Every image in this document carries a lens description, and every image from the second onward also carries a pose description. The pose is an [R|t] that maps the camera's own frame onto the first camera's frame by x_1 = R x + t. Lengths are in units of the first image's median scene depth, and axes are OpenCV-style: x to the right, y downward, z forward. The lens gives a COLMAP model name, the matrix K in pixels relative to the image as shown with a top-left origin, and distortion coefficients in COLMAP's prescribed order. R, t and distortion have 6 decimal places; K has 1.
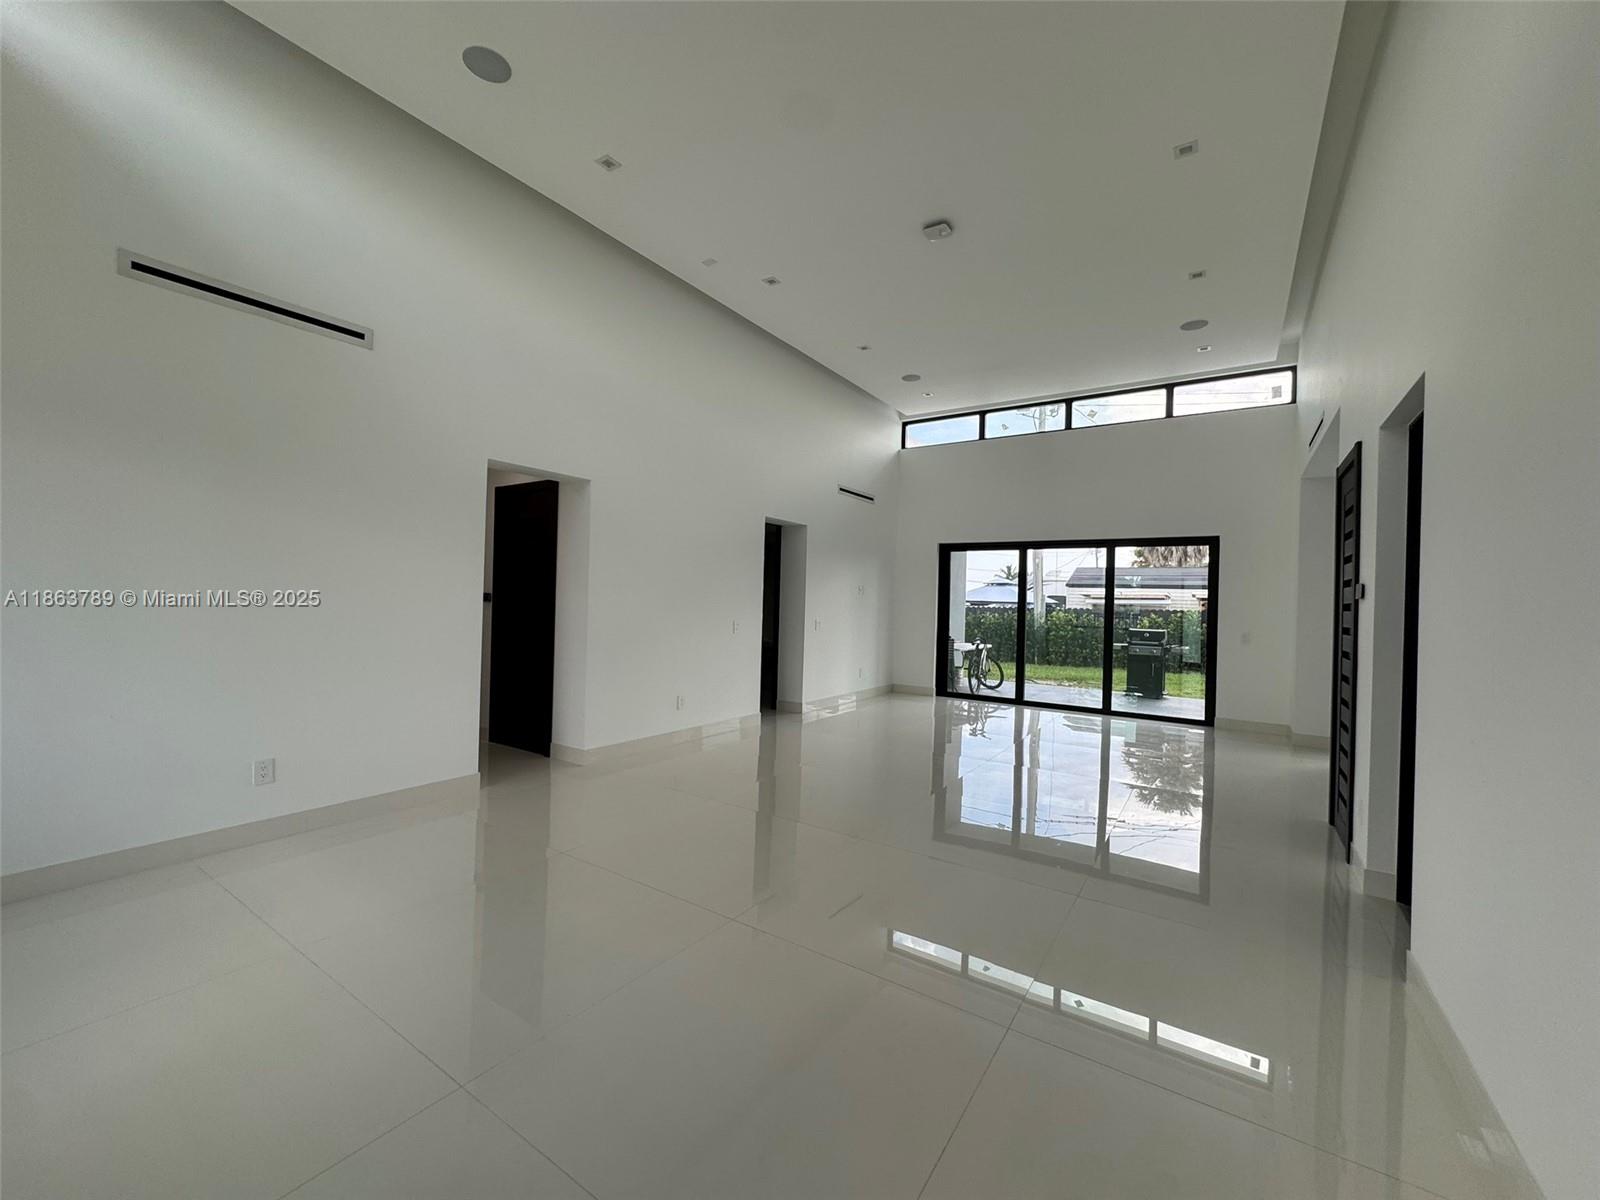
lens RADIAL K [[638.5, 0, 790.8], [0, 638.5, 604.4], [0, 0, 1]] dist [-0.001601, 0.000243]
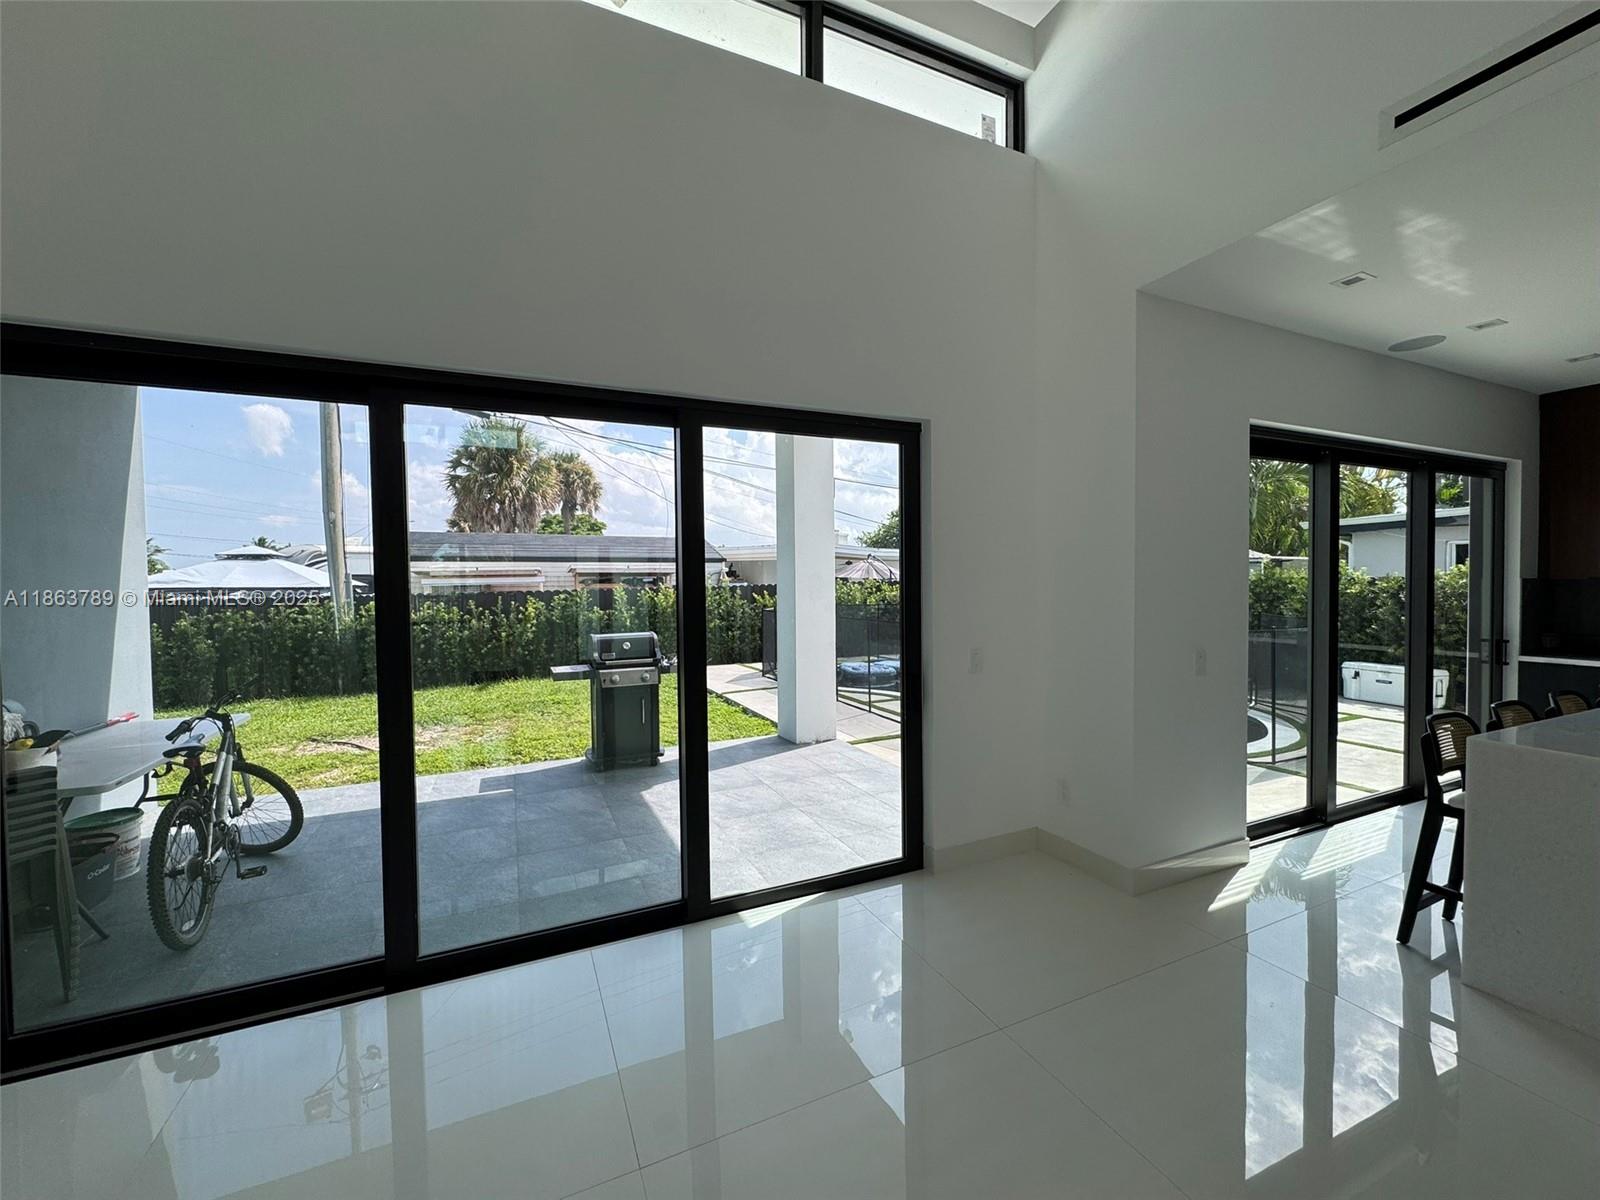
lens RADIAL K [[638.5, 0, 814.0], [0, 638.5, 607.3], [0, 0, 1]] dist [-0.001601, 0.000243]
pose [[0.505374, -0.068580, 0.860171, 0.195530], [0.033495, 0.997645, 0.059862, -0.009242], [-0.862250, -0.001441, 0.506481, 0.619790]]
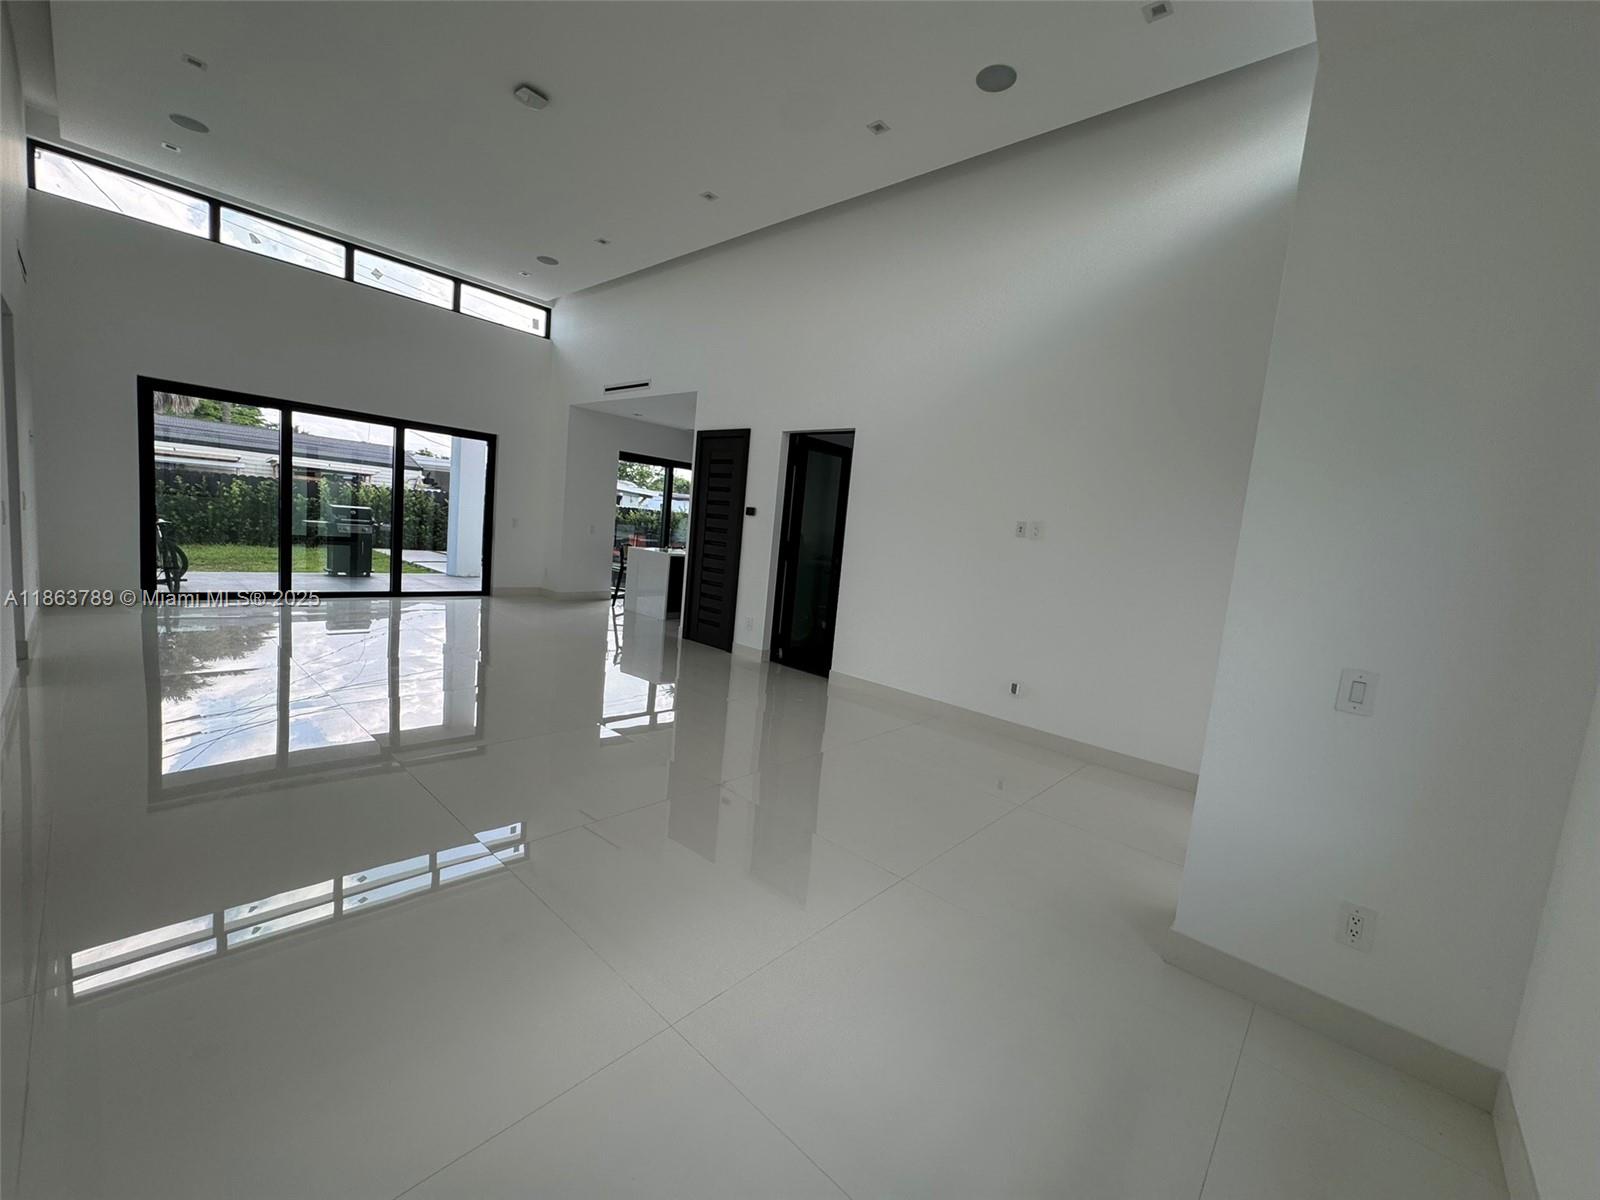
lens RADIAL K [[638.5, 0, 798.4], [0, 638.5, 594.7], [0, 0, 1]] dist [-0.001601, 0.000243]
pose [[0.147597, -0.119662, 0.981782, -0.318003], [-0.081241, 0.987833, 0.132613, -0.012401], [-0.985705, -0.099334, 0.136080, 0.191974]]
